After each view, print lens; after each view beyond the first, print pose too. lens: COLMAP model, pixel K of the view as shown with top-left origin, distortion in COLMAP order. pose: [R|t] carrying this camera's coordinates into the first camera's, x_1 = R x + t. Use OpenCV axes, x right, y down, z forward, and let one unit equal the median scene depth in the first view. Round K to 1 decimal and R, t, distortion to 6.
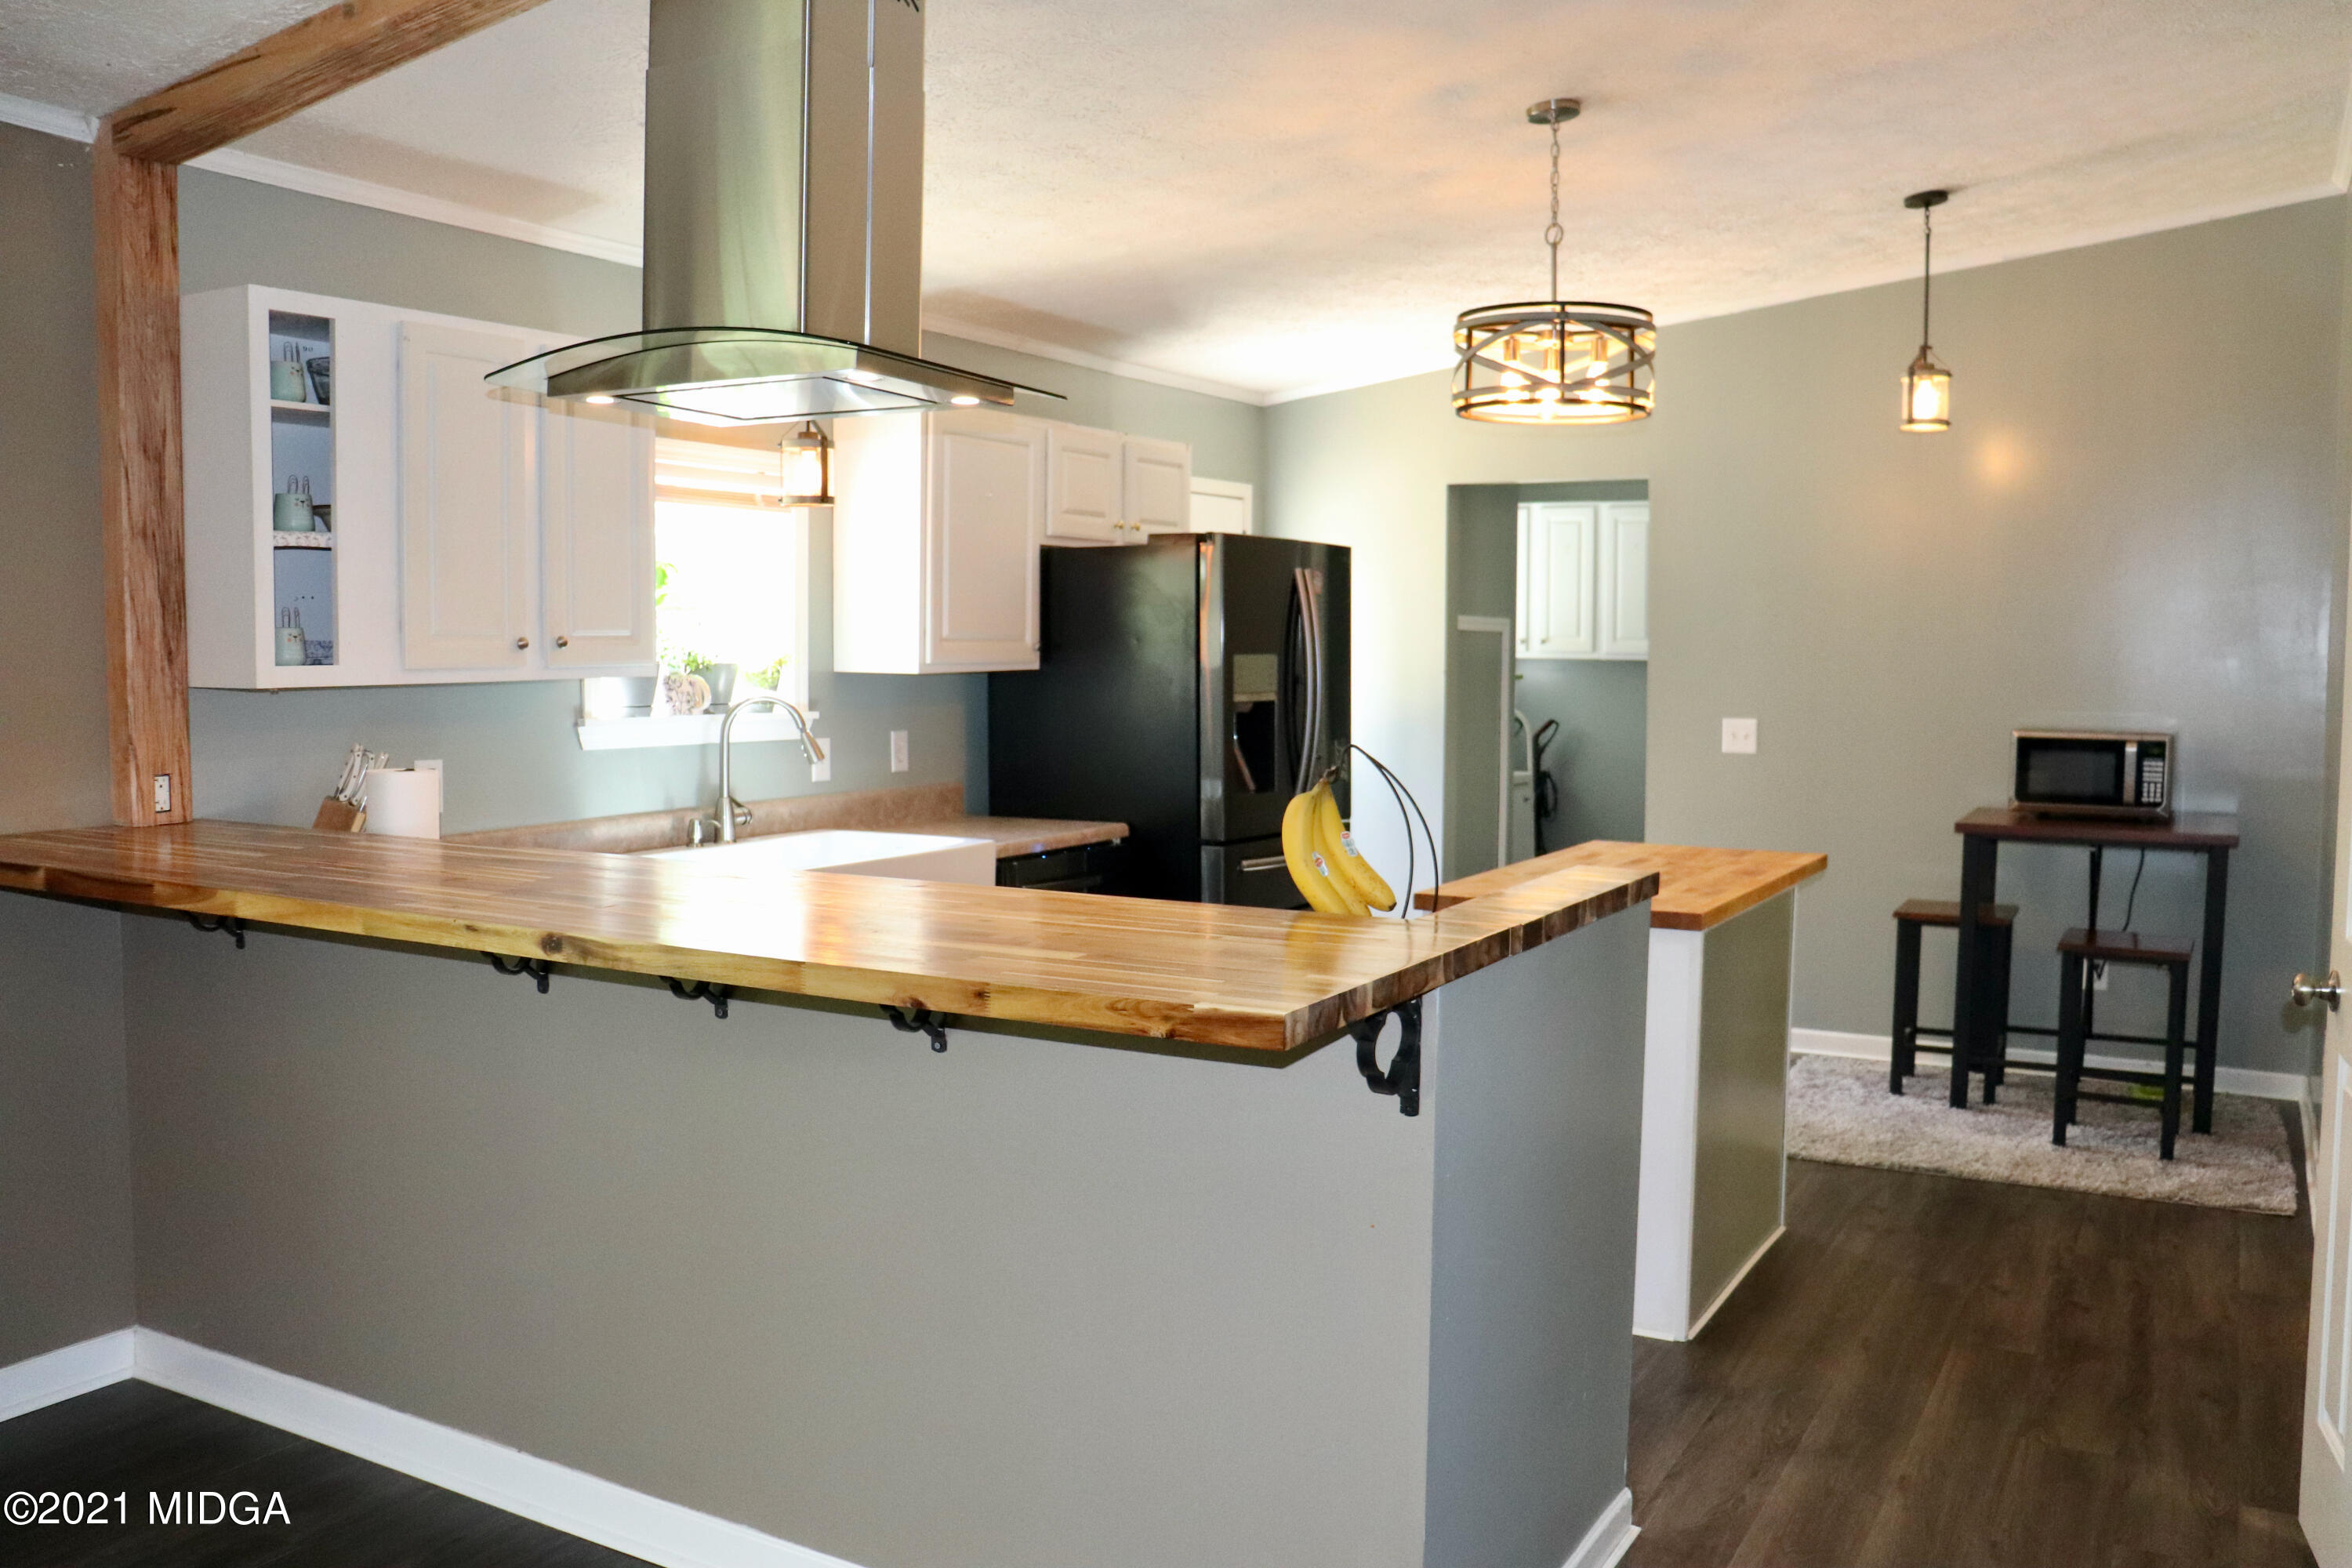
lens RADIAL K [[1928.0, 0, 1165.2], [0, 1928.0, 783.3], [0, 0, 1]] dist [-0.089558, 0.028160]
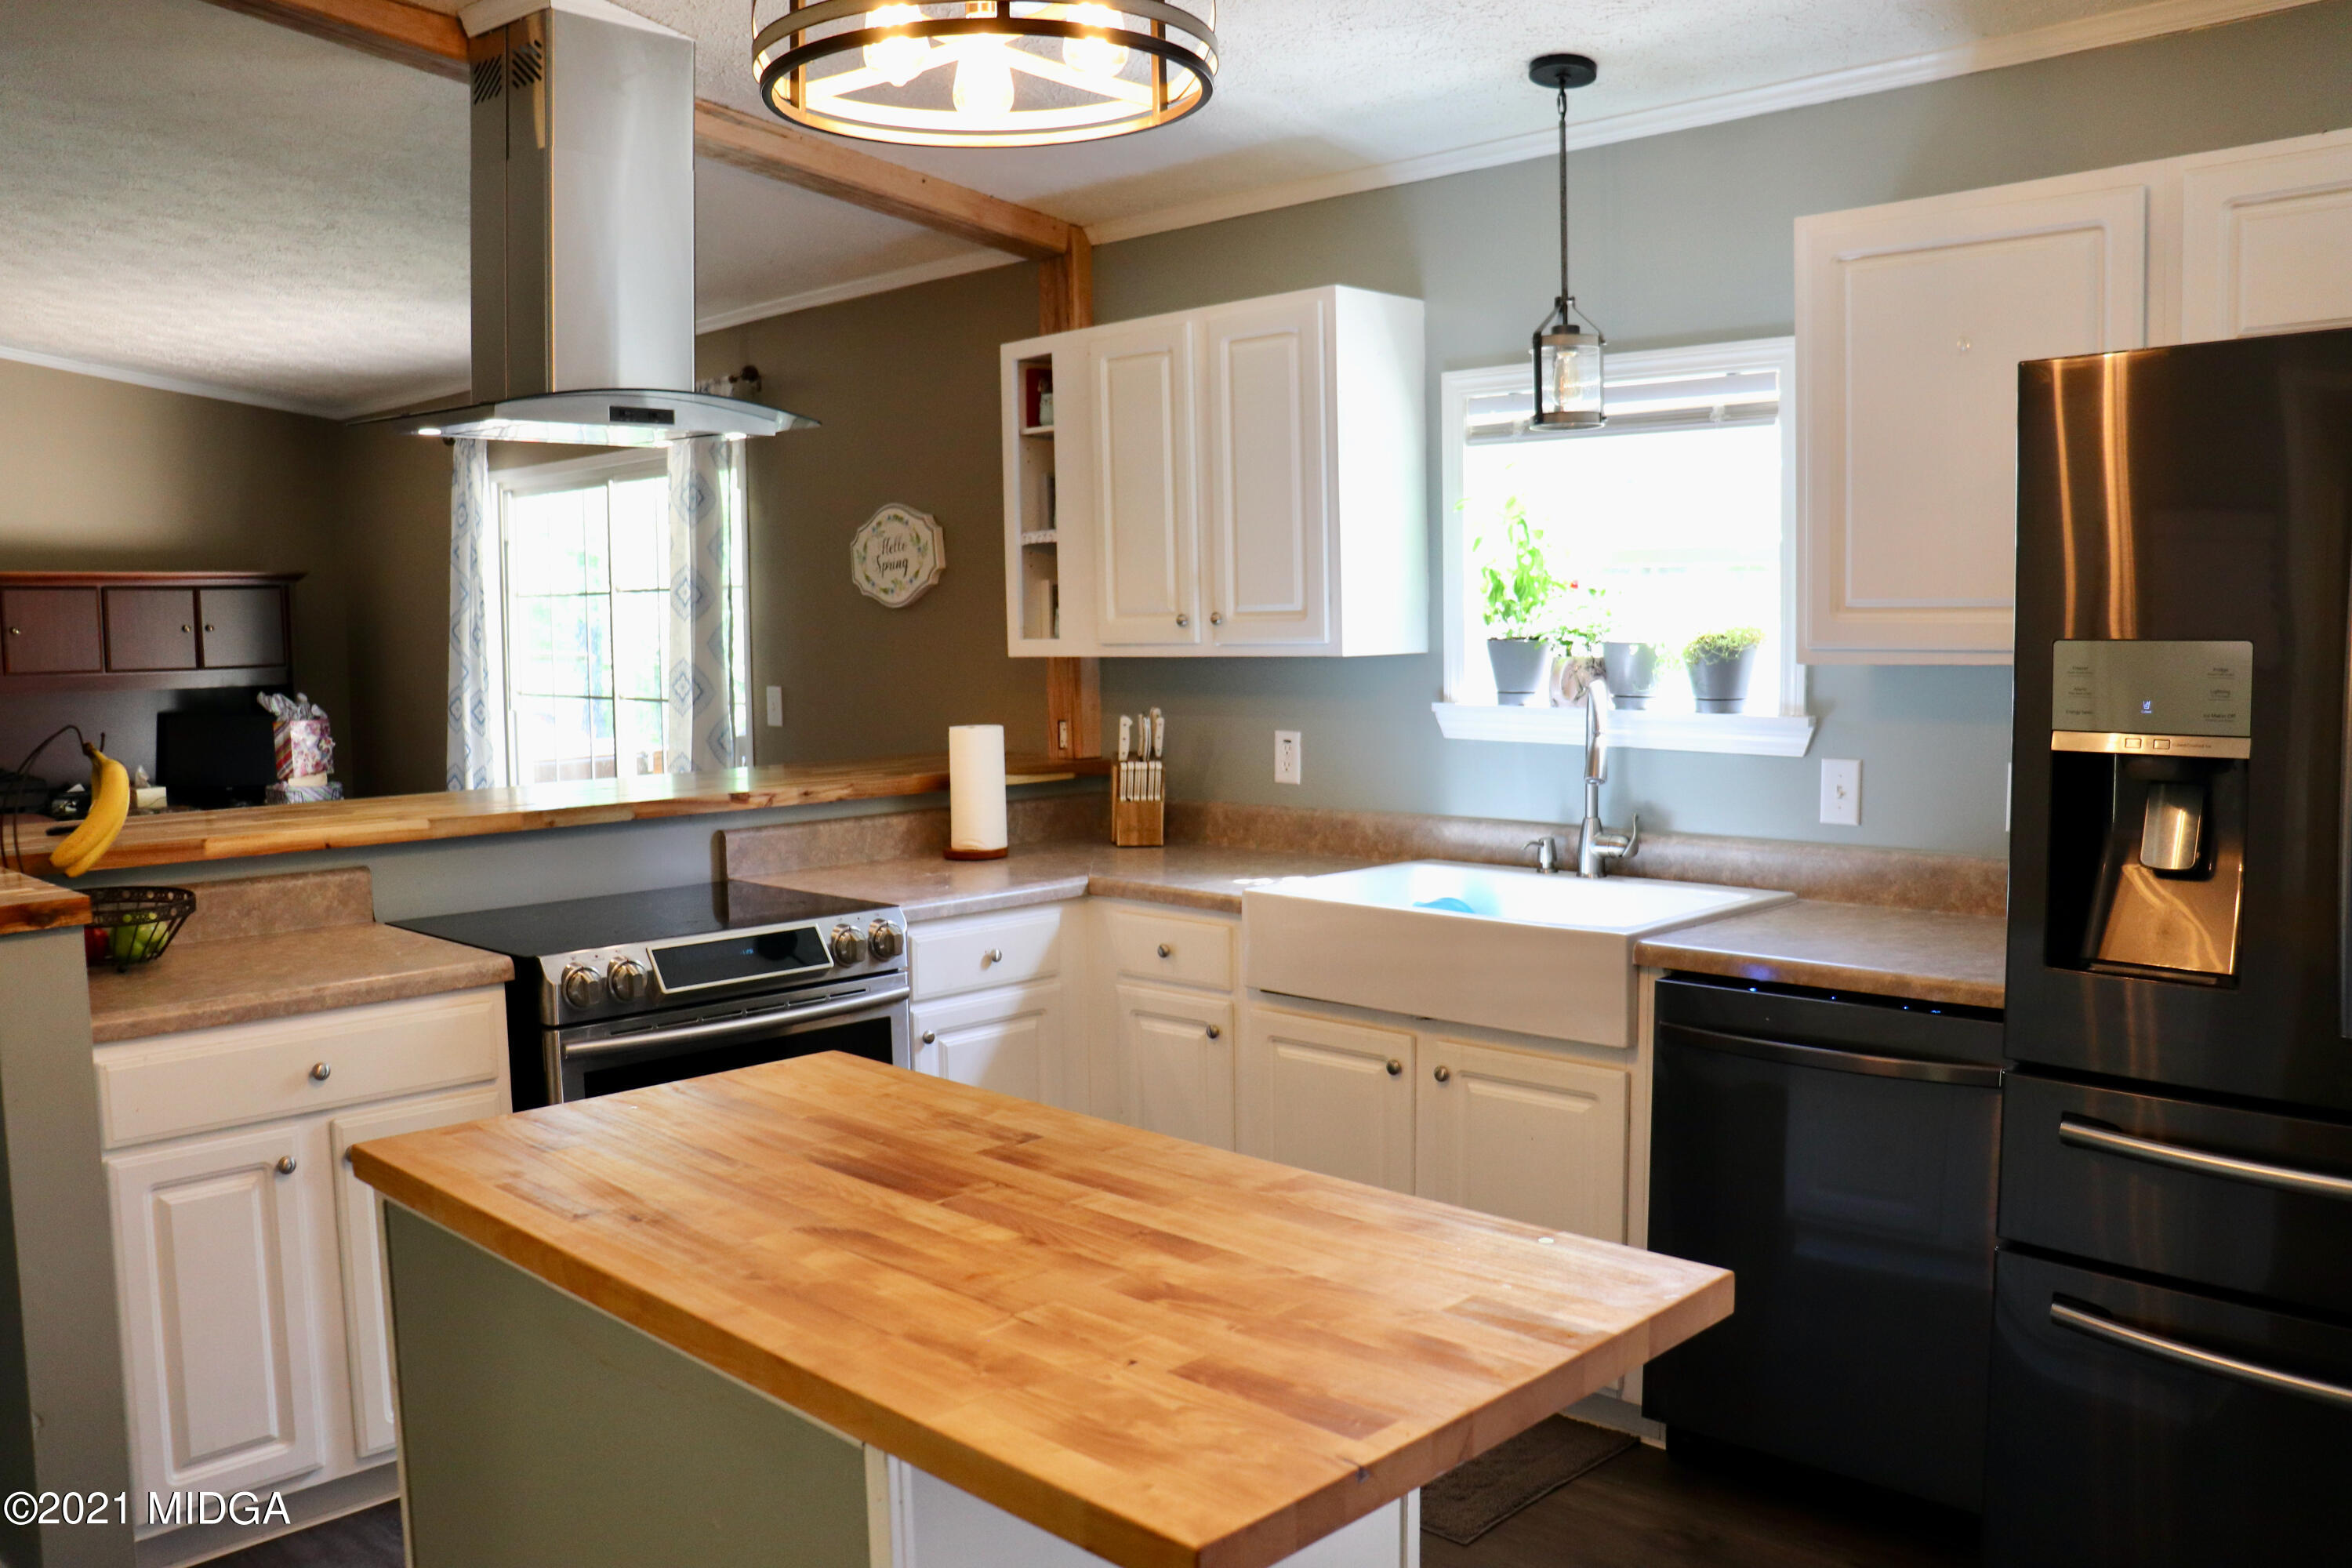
lens RADIAL K [[1928.0, 0, 1168.3], [0, 1928.0, 784.4], [0, 0, 1]] dist [-0.089558, 0.028160]
pose [[-0.263407, 0.083748, -0.961043, 0.566009], [-0.061545, 0.992736, 0.103378, -0.076871], [0.962720, 0.086378, -0.256339, 1.059986]]
